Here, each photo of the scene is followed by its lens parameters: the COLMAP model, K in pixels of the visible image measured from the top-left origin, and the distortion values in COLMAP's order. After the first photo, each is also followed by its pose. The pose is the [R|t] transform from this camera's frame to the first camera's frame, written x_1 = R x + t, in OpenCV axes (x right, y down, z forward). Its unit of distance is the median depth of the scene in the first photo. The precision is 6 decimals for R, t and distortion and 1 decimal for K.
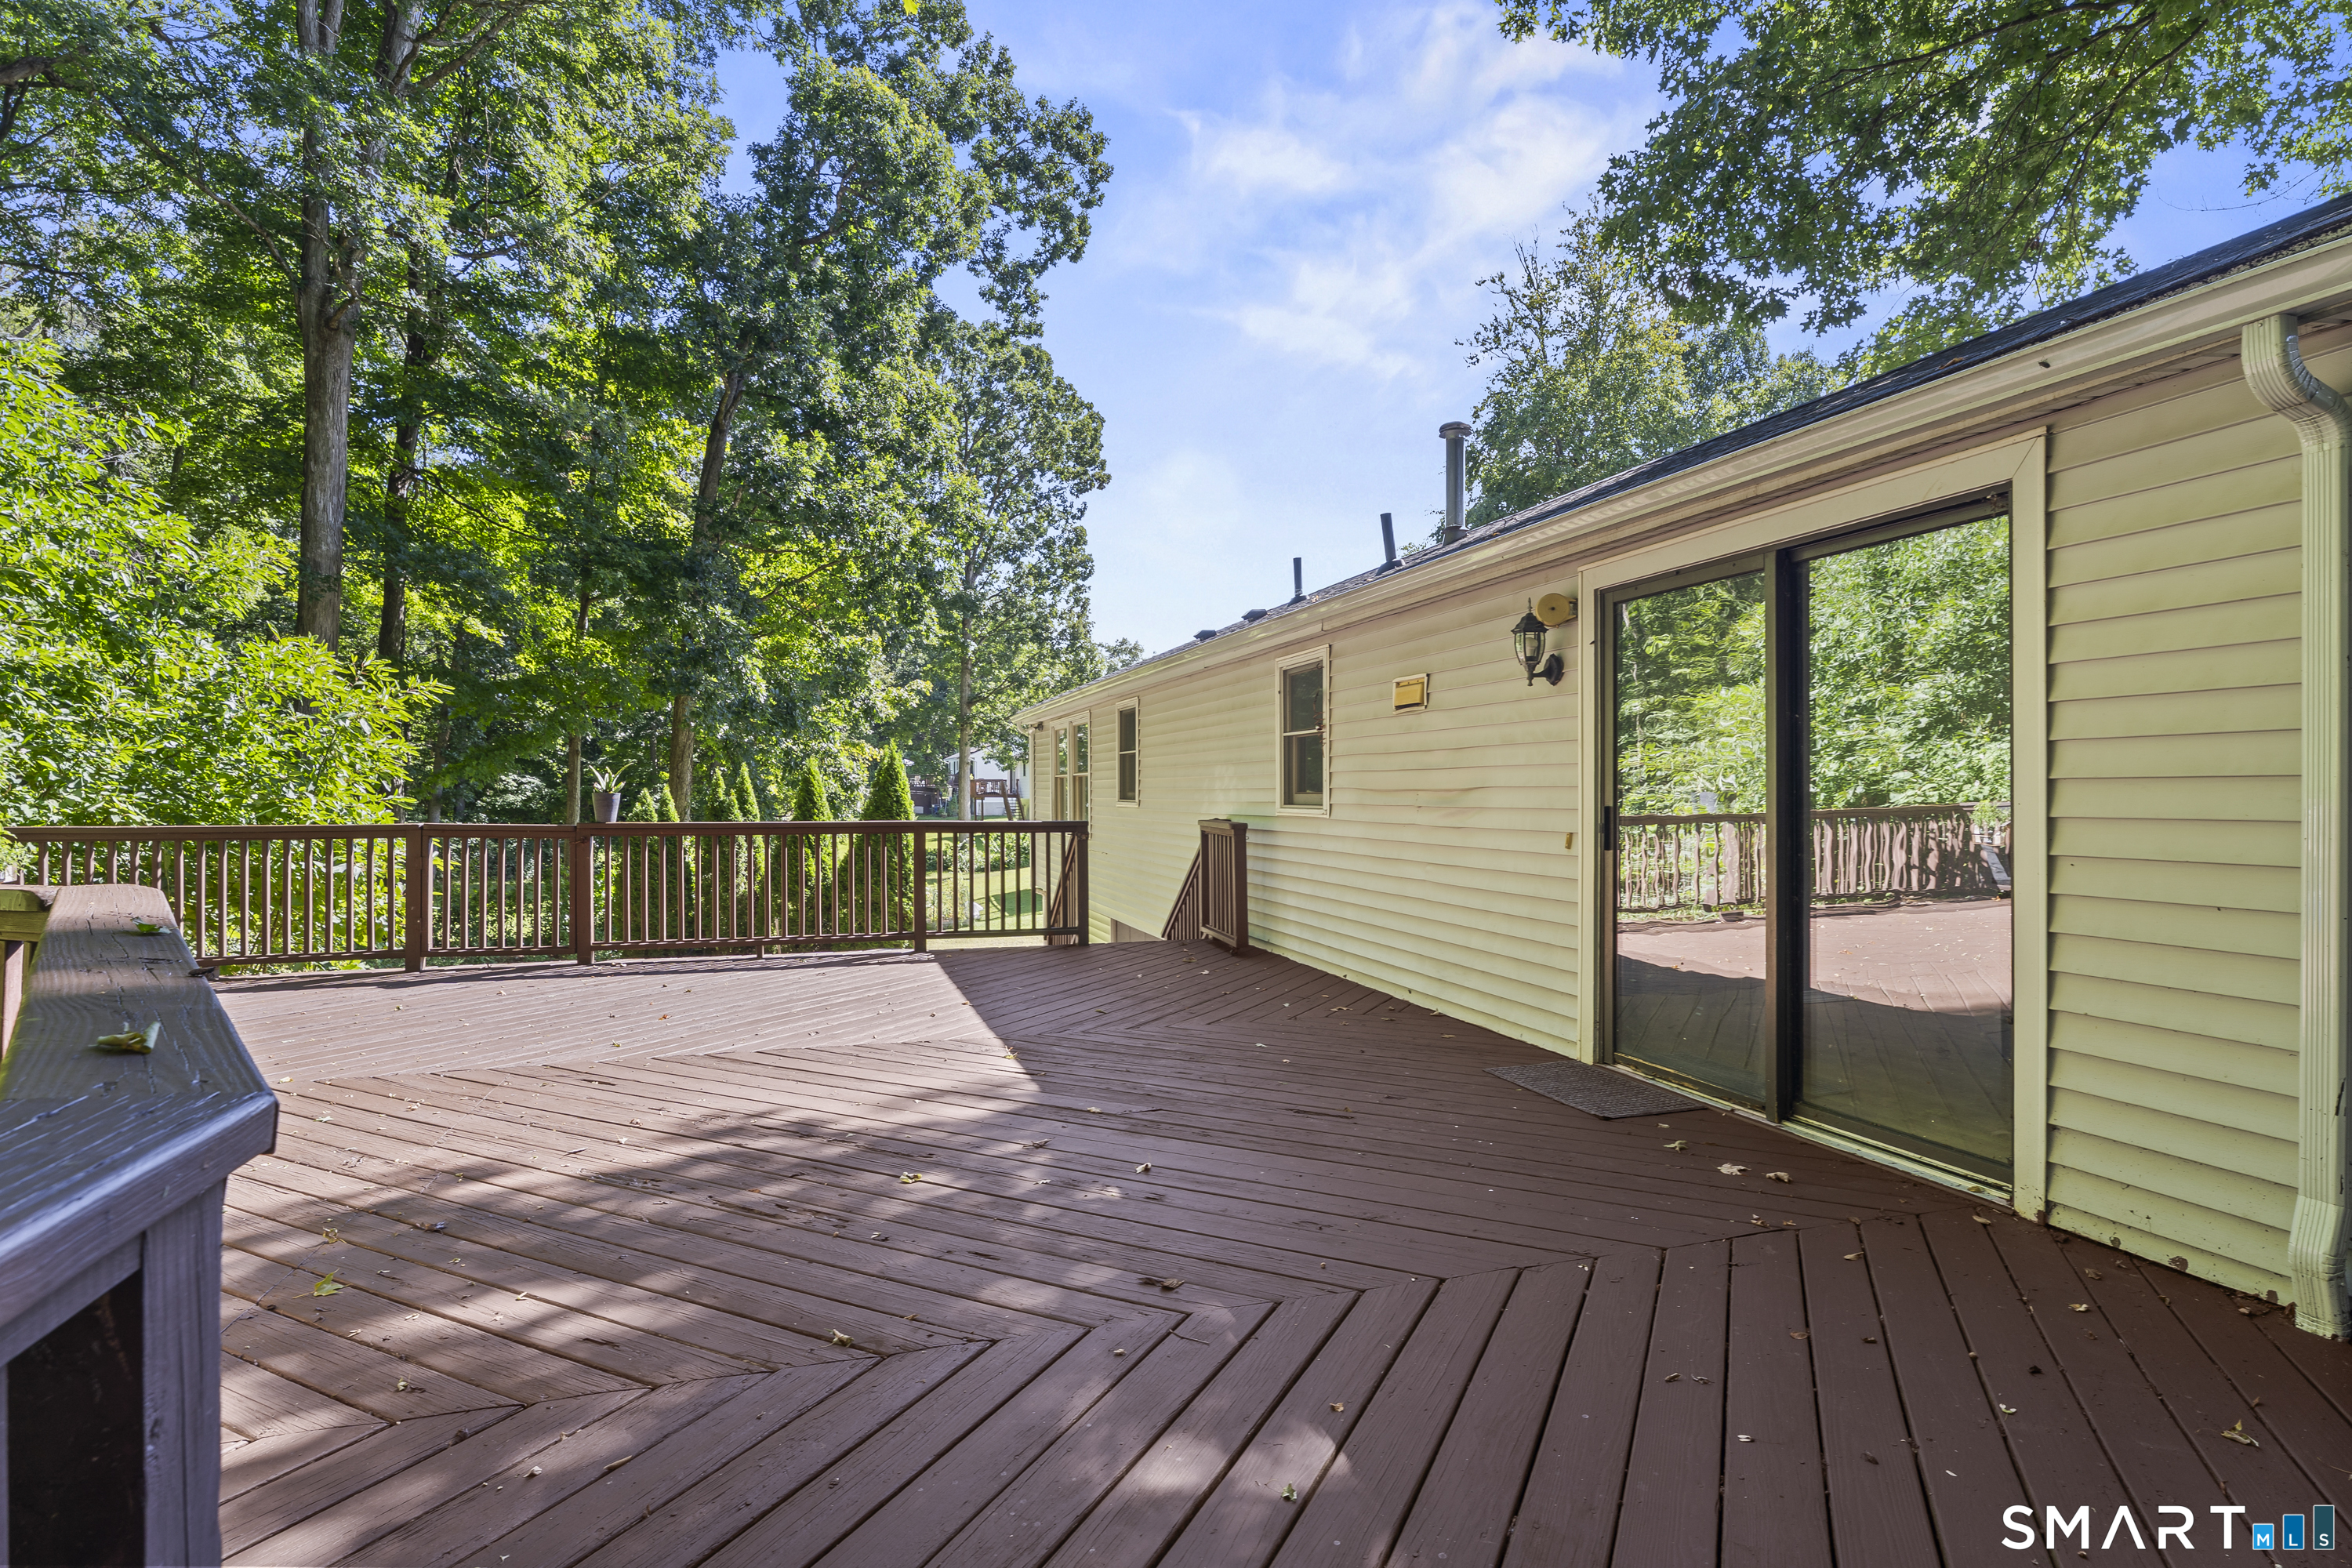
lens RADIAL K [[1155.8, 0, 1175.4], [0, 1155.8, 787.6], [0, 0, 1]] dist [0.003108, 0.000578]
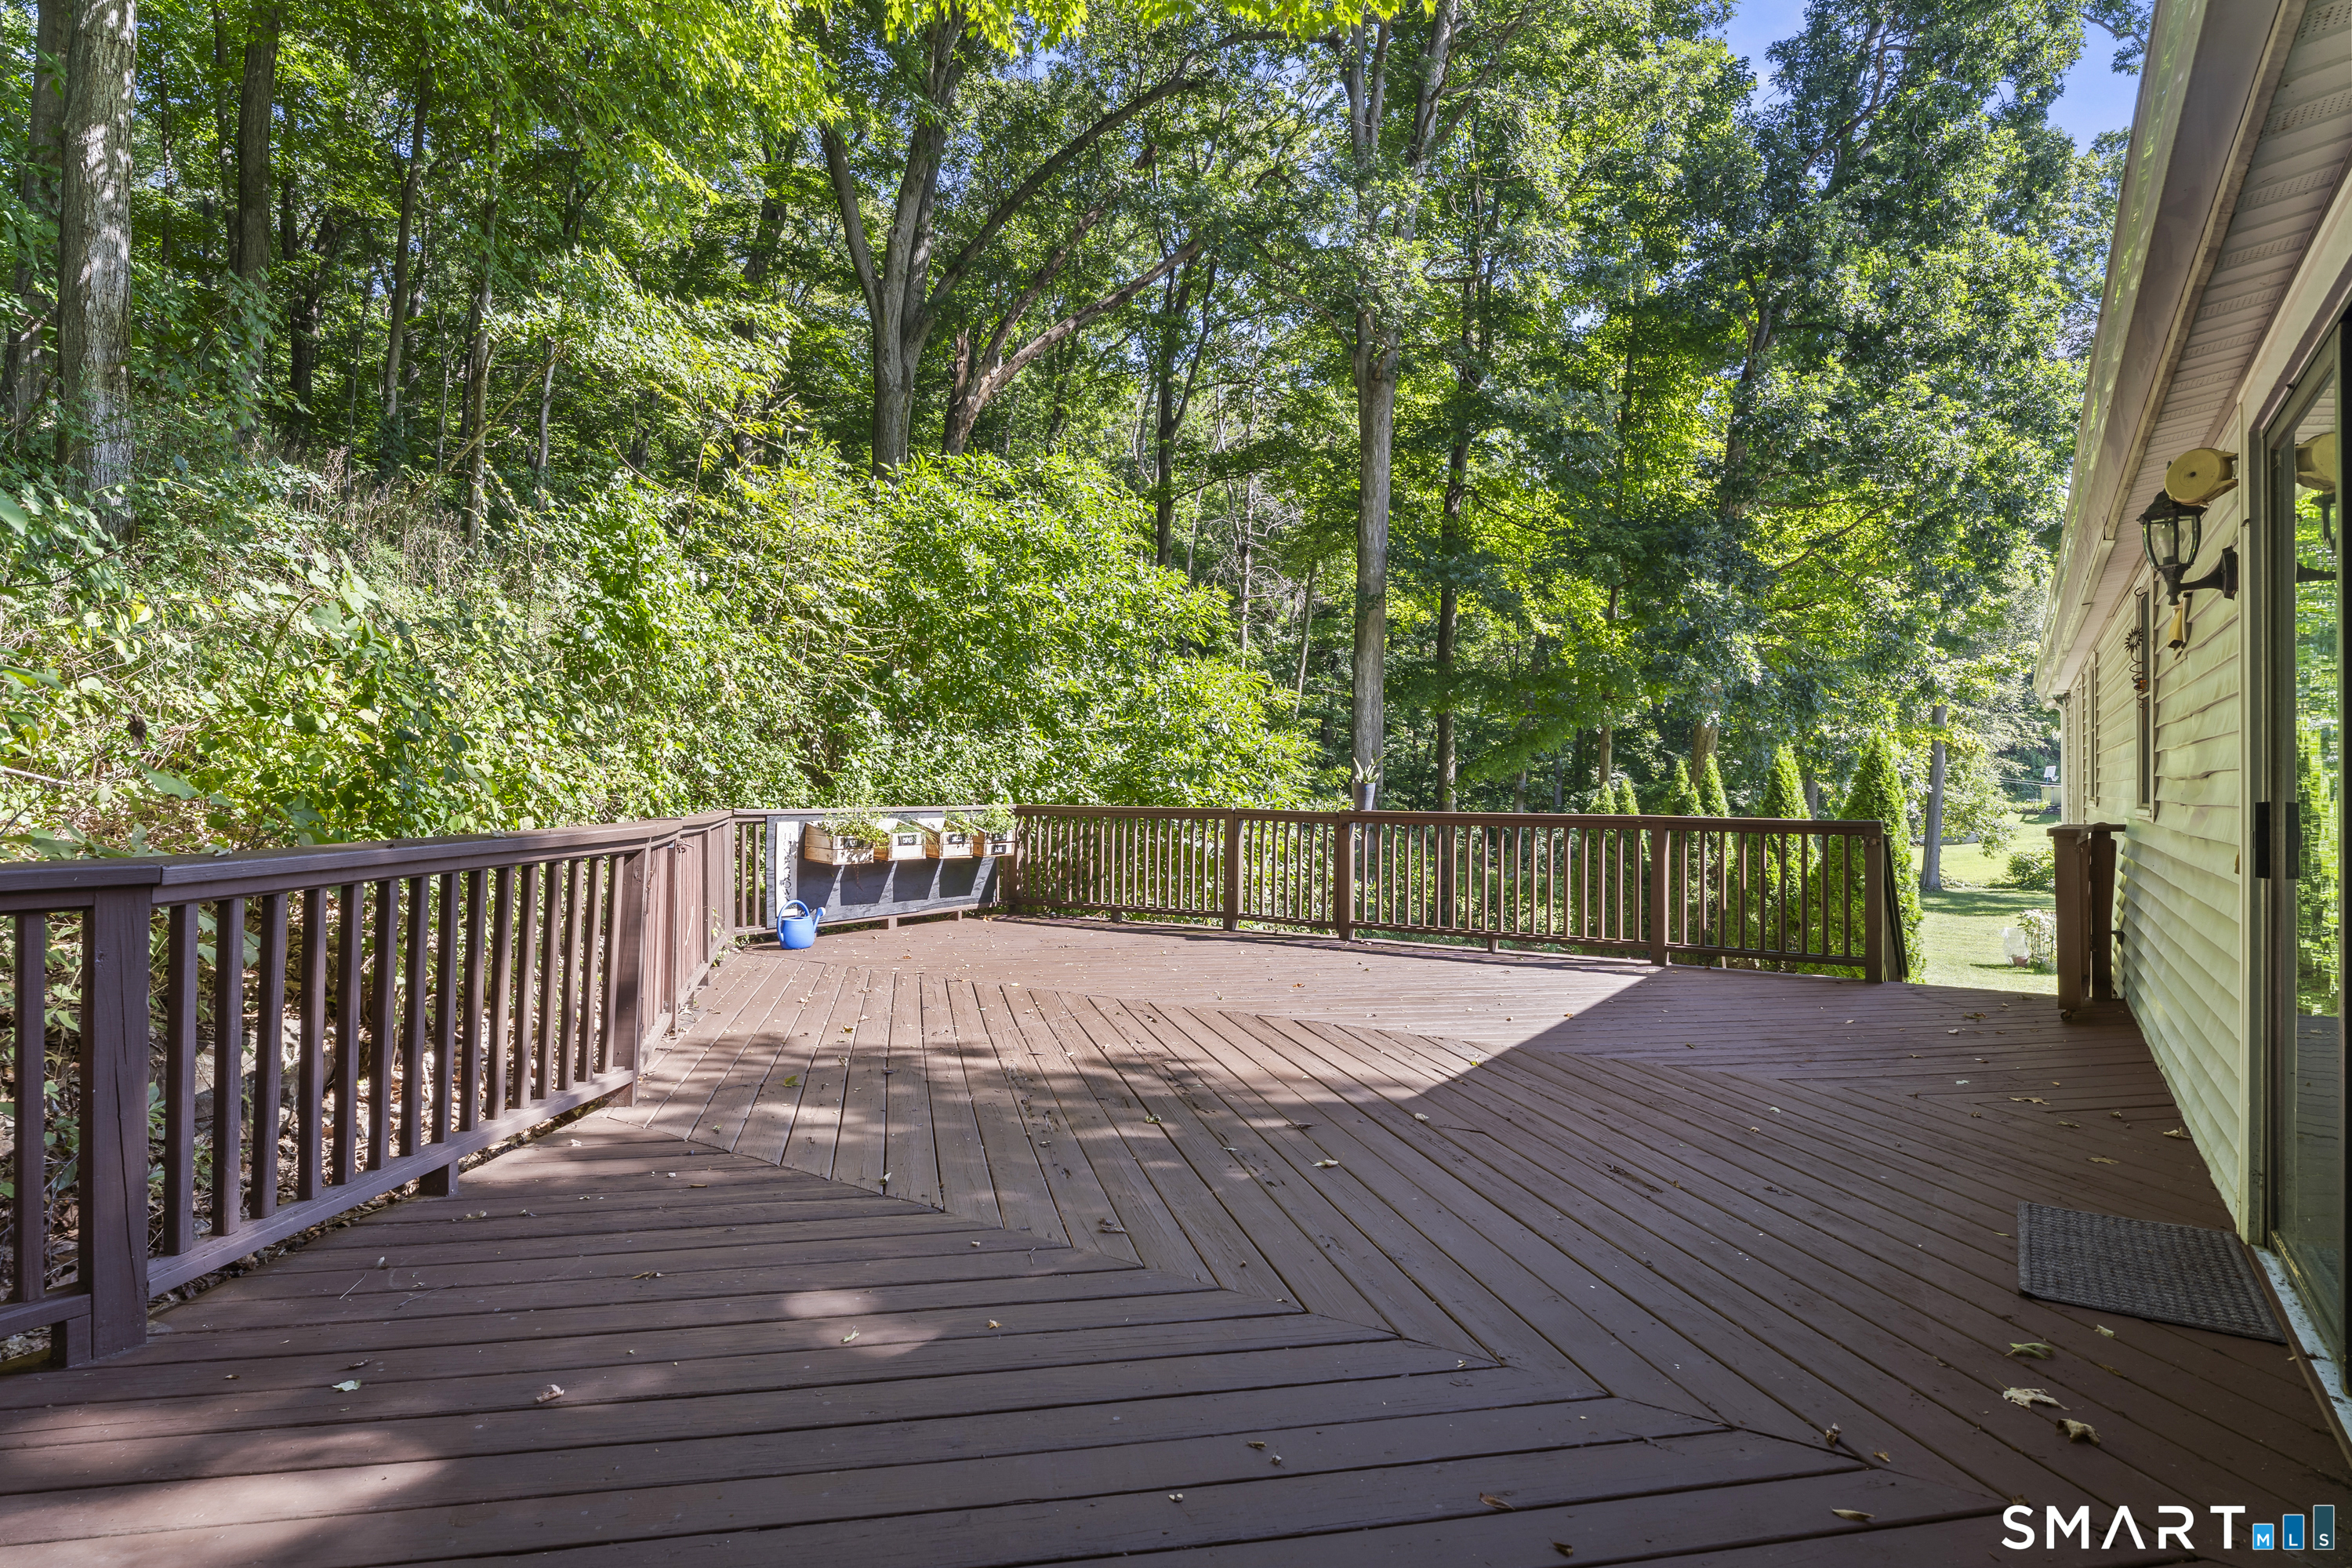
lens RADIAL K [[1302.5, 0, 1168.8], [0, 1302.5, 782.0], [0, 0, 1]] dist [-0.004479, -0.001214]
pose [[0.613725, 0.000872, -0.789520, 0.139312], [-0.003012, 0.999995, -0.001236, 0.002738], [0.789514, 0.003137, 0.613724, 0.044813]]
